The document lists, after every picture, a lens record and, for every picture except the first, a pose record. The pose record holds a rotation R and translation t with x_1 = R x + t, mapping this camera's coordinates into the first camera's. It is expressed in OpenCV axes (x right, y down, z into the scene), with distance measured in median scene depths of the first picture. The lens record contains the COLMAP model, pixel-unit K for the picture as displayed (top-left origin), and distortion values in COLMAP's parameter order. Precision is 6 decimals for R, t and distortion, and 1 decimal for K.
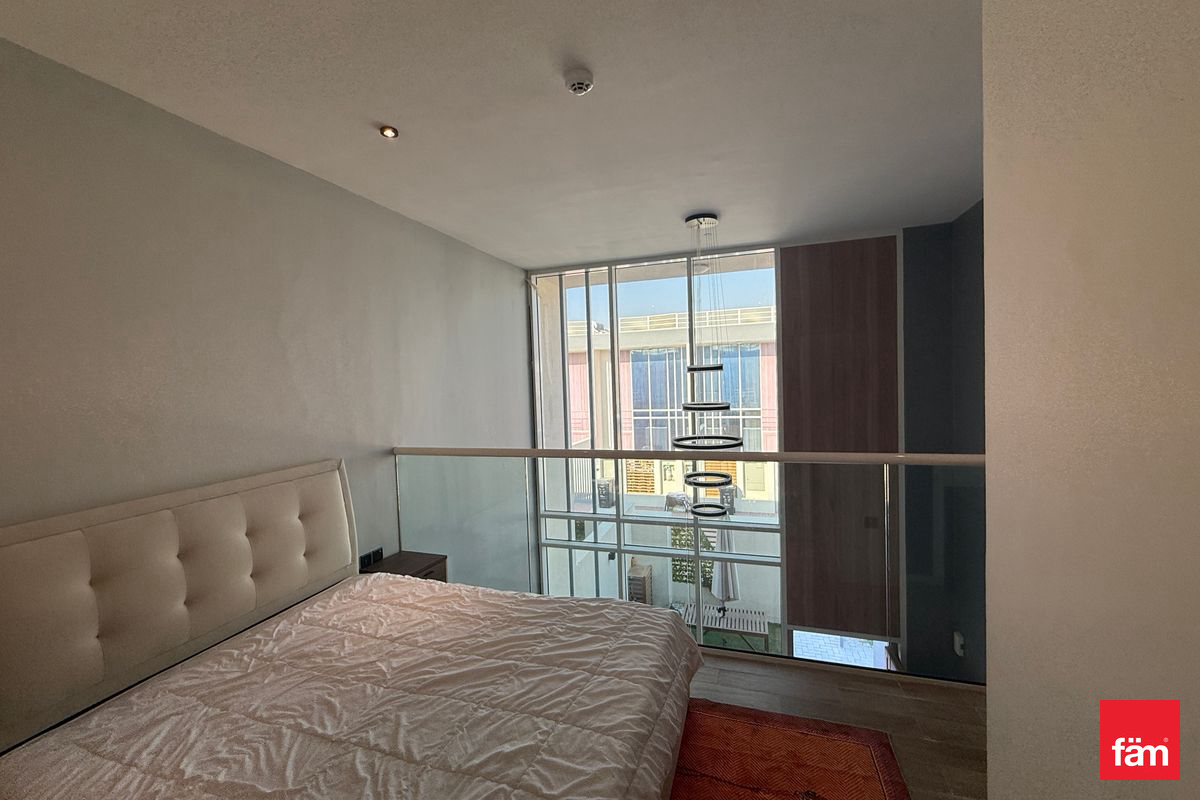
lens RADIAL K [[479.4, 0, 597.5], [0, 479.4, 397.1], [0, 0, 1]] dist [-0.001526, 0.000763]
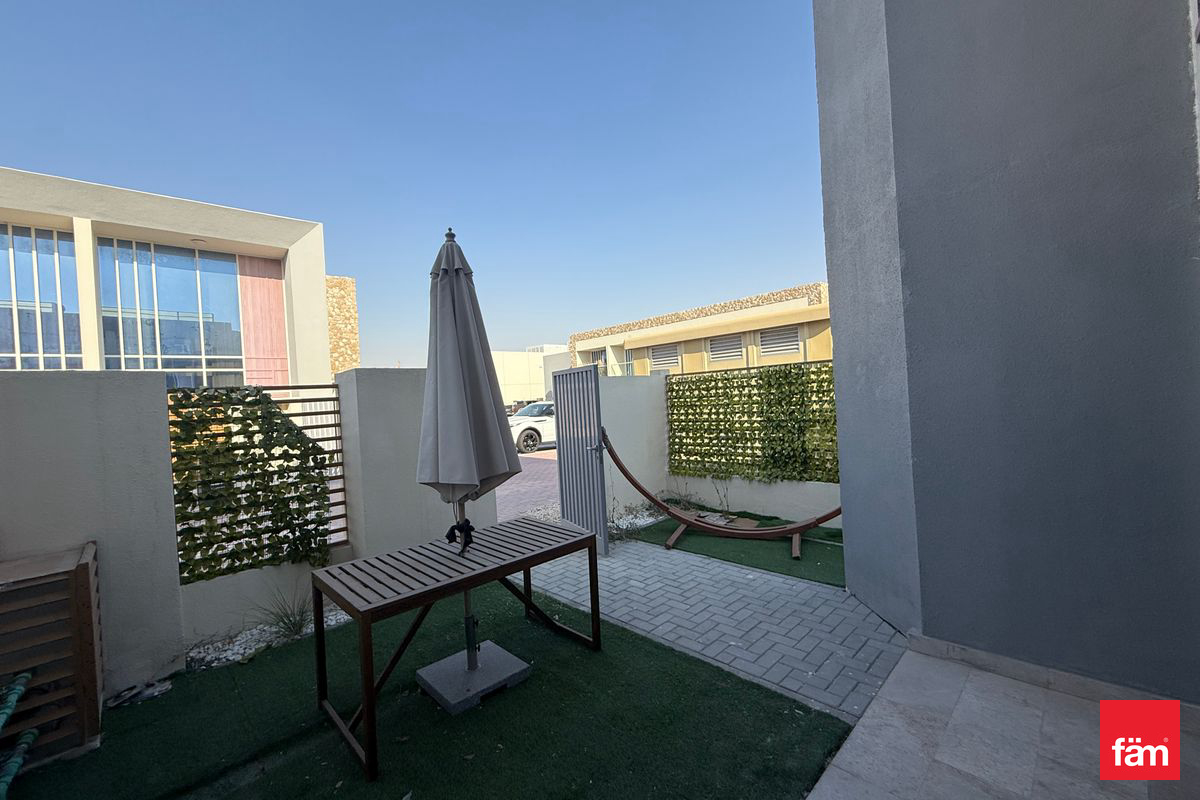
lens RADIAL K [[479.4, 0, 596.9], [0, 479.4, 397.9], [0, 0, 1]] dist [-0.001526, 0.000763]
pose [[0.474741, -0.002012, 0.880123, 0.012257], [0.080732, 0.995881, -0.041270, 0.637775], [-0.876415, 0.090647, 0.472948, 1.278310]]
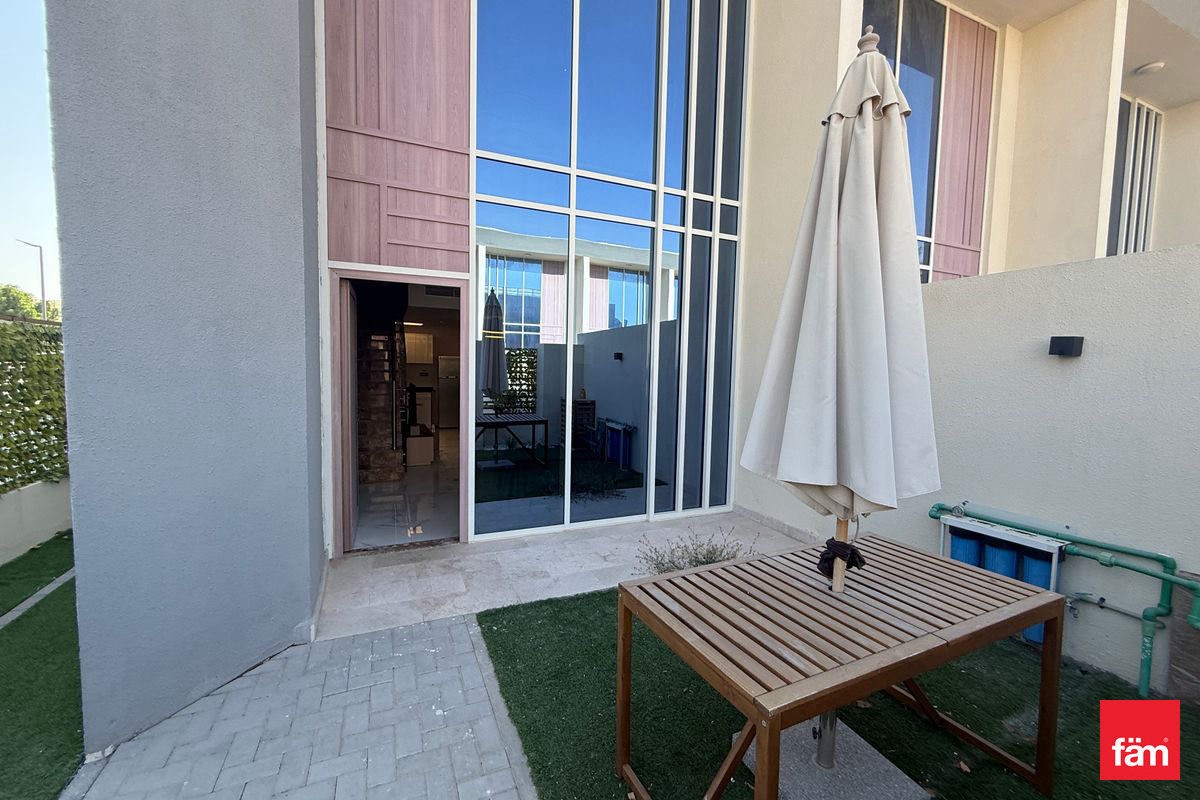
lens RADIAL K [[479.4, 0, 594.8], [0, 479.4, 397.0], [0, 0, 1]] dist [-0.001526, 0.000763]
pose [[-0.744596, 0.054999, -0.665245, 0.829031], [-0.025050, 0.993596, 0.110183, 0.603600], [0.667045, 0.098706, -0.738450, 1.848916]]
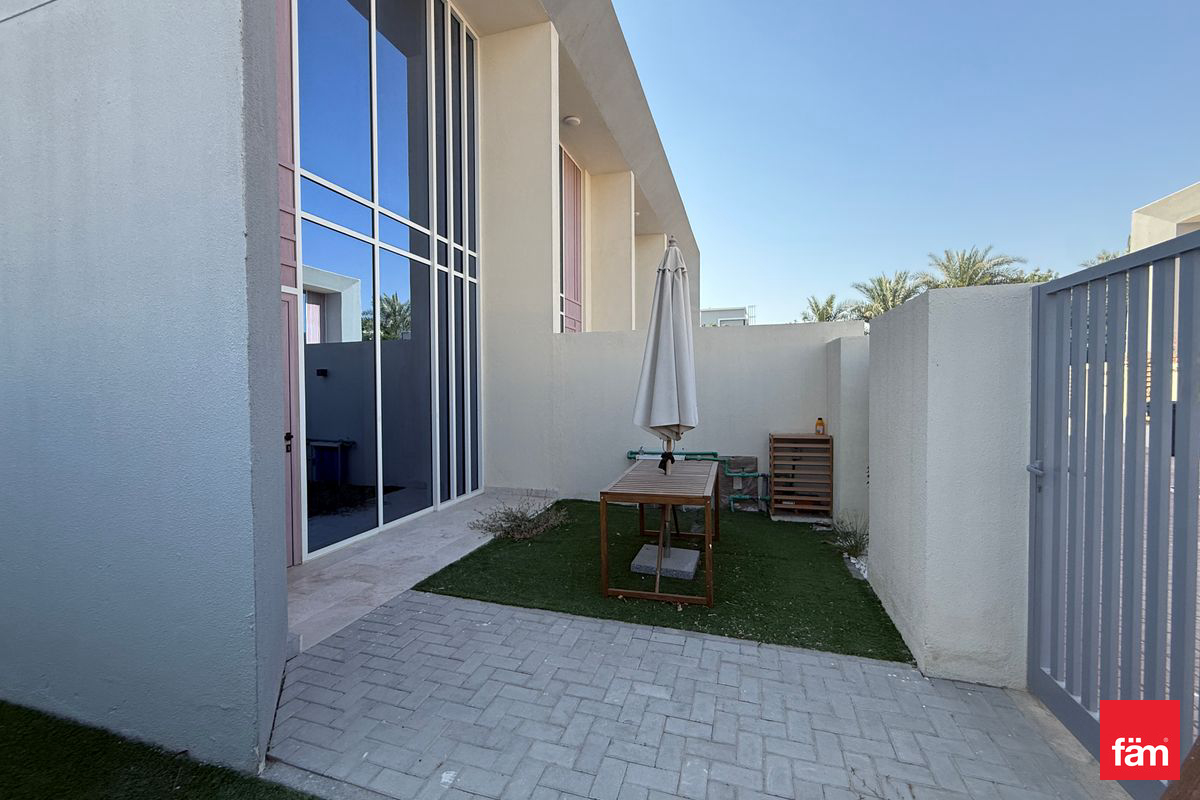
lens RADIAL K [[479.4, 0, 595.4], [0, 479.4, 396.0], [0, 0, 1]] dist [-0.001526, 0.000763]
pose [[0.009596, 0.047699, -0.998816, 1.268746], [-0.032054, 0.998363, 0.047370, 0.616946], [0.999440, 0.031561, 0.011109, 1.577760]]
